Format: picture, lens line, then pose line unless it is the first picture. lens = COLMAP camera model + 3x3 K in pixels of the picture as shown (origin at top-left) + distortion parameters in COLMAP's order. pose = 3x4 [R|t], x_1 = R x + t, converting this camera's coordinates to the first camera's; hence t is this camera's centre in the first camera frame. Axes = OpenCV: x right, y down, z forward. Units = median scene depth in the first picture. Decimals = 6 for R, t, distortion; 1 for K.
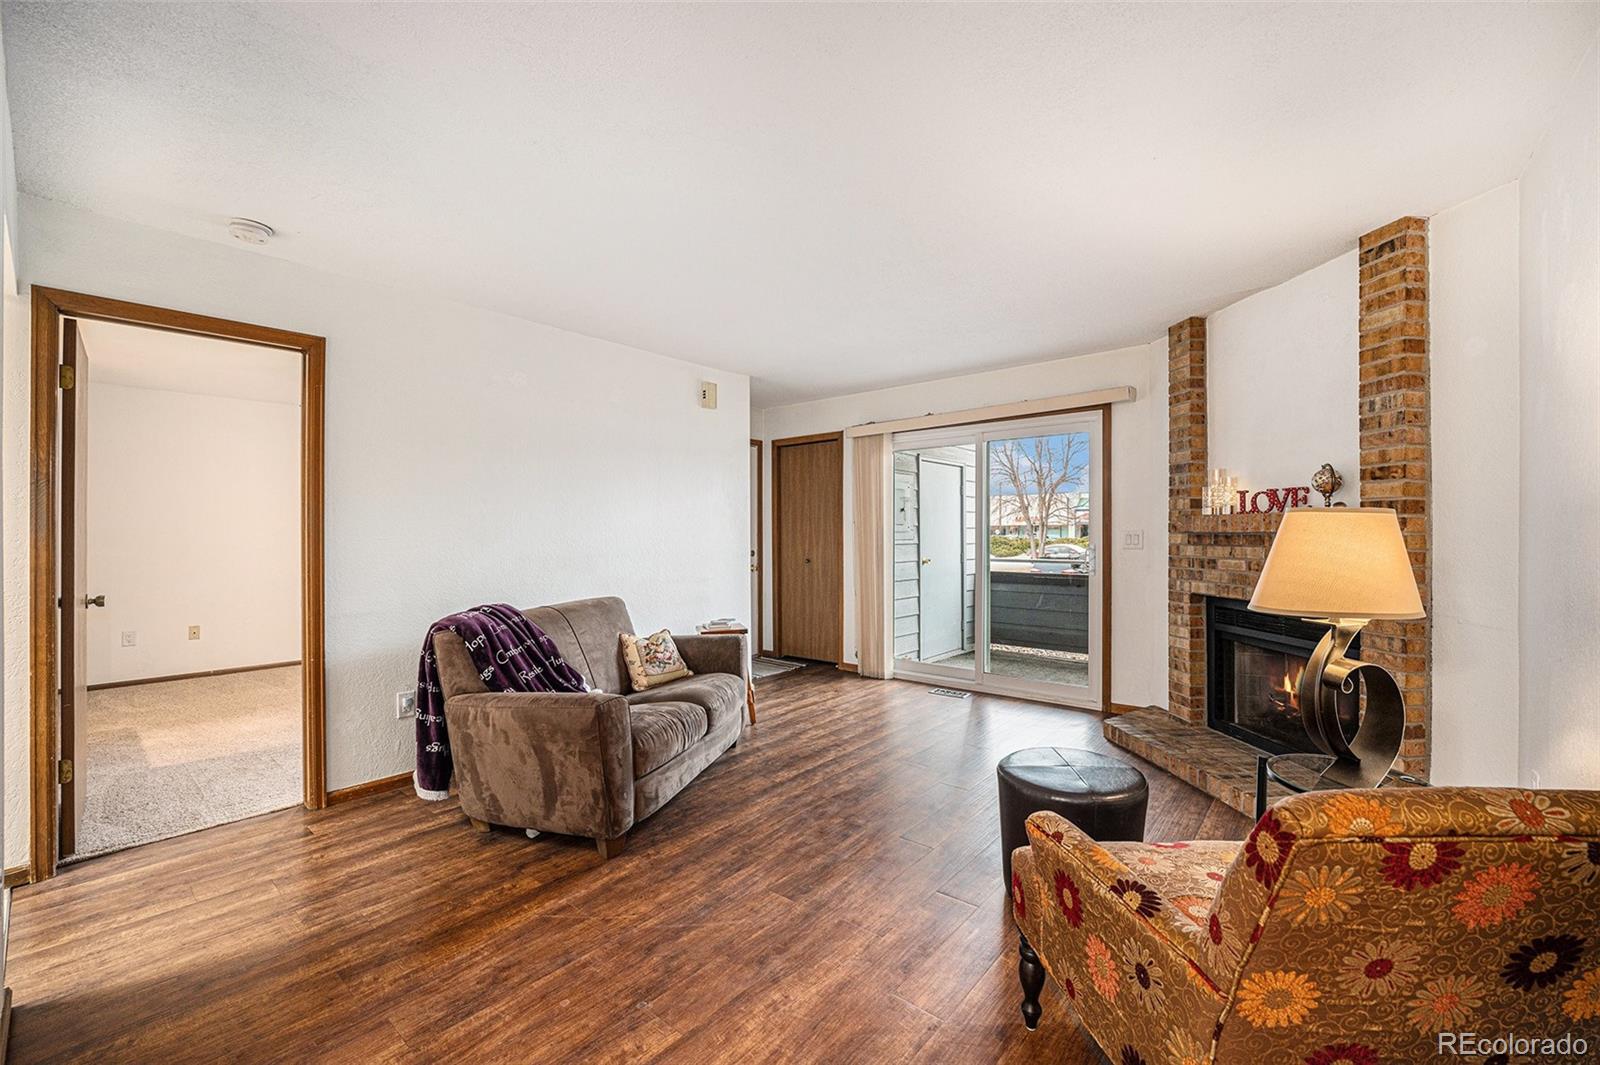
lens RADIAL K [[647.5, 0, 799.0], [0, 647.5, 534.1], [0, 0, 1]] dist [-0.019631, -0.000148]
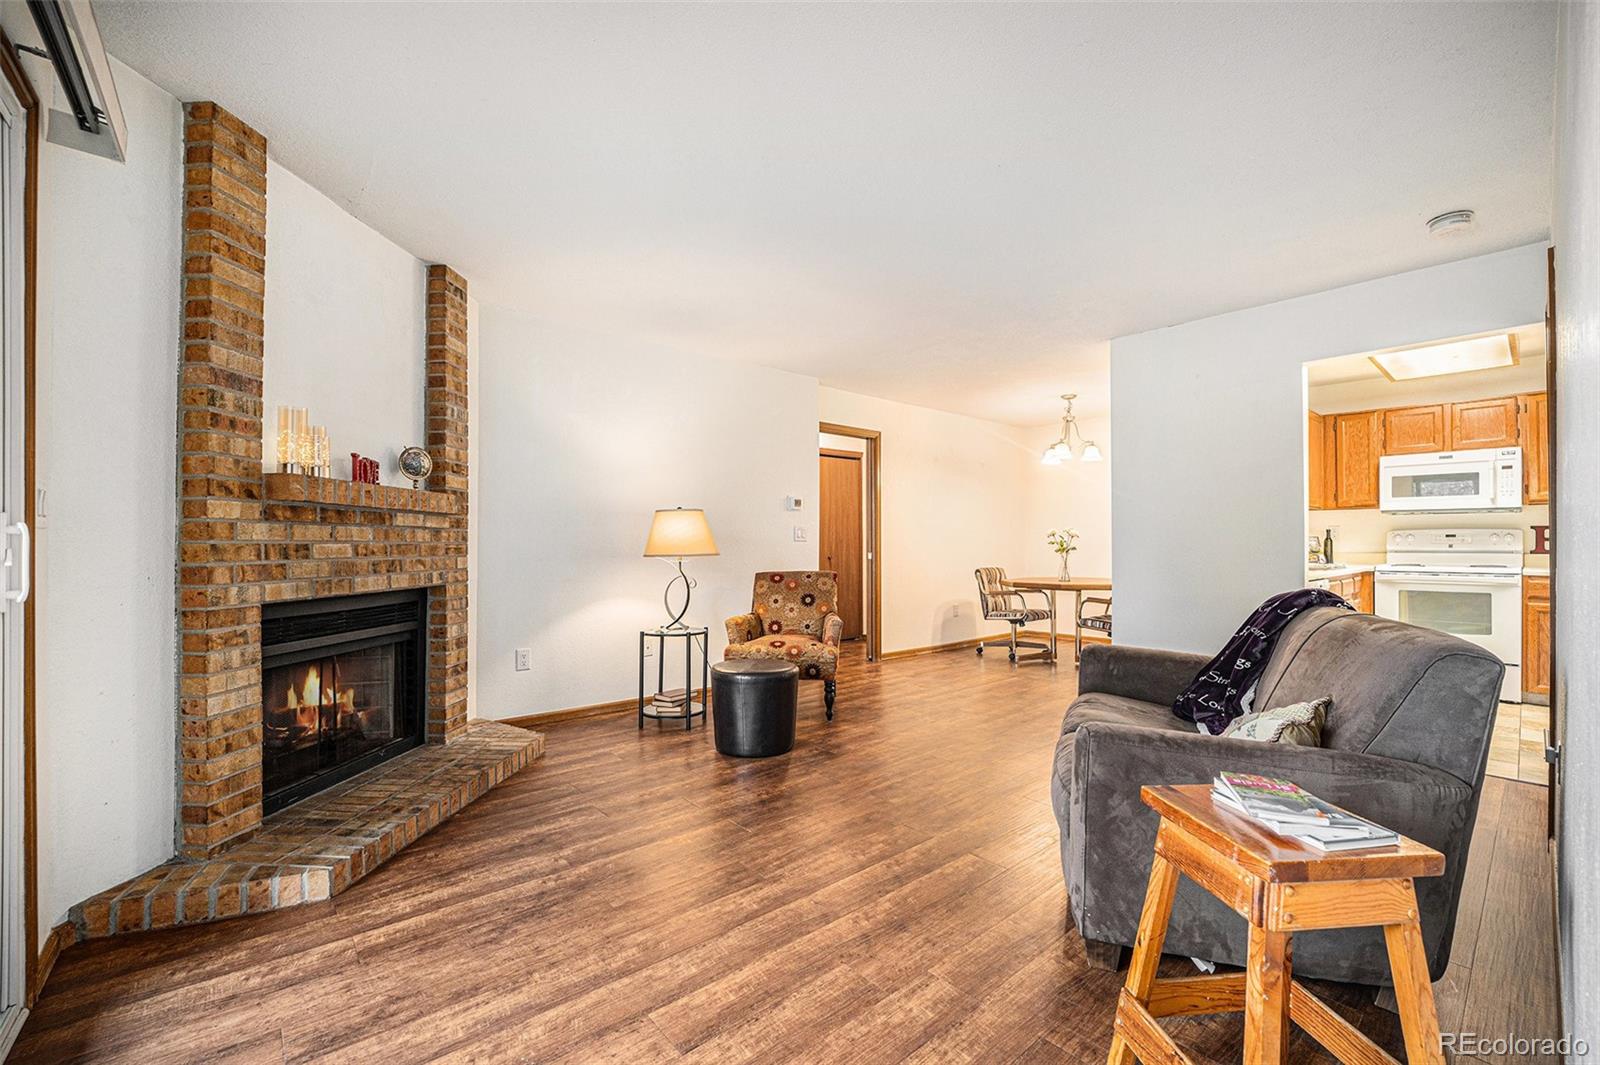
lens RADIAL K [[647.5, 0, 800.3], [0, 647.5, 540.3], [0, 0, 1]] dist [-0.019631, -0.000148]
pose [[-0.987598, 0.009503, 0.156714, 0.033232], [0.008468, 0.999938, -0.007272, 0.044167], [-0.156773, -0.005855, -0.987617, 1.570796]]
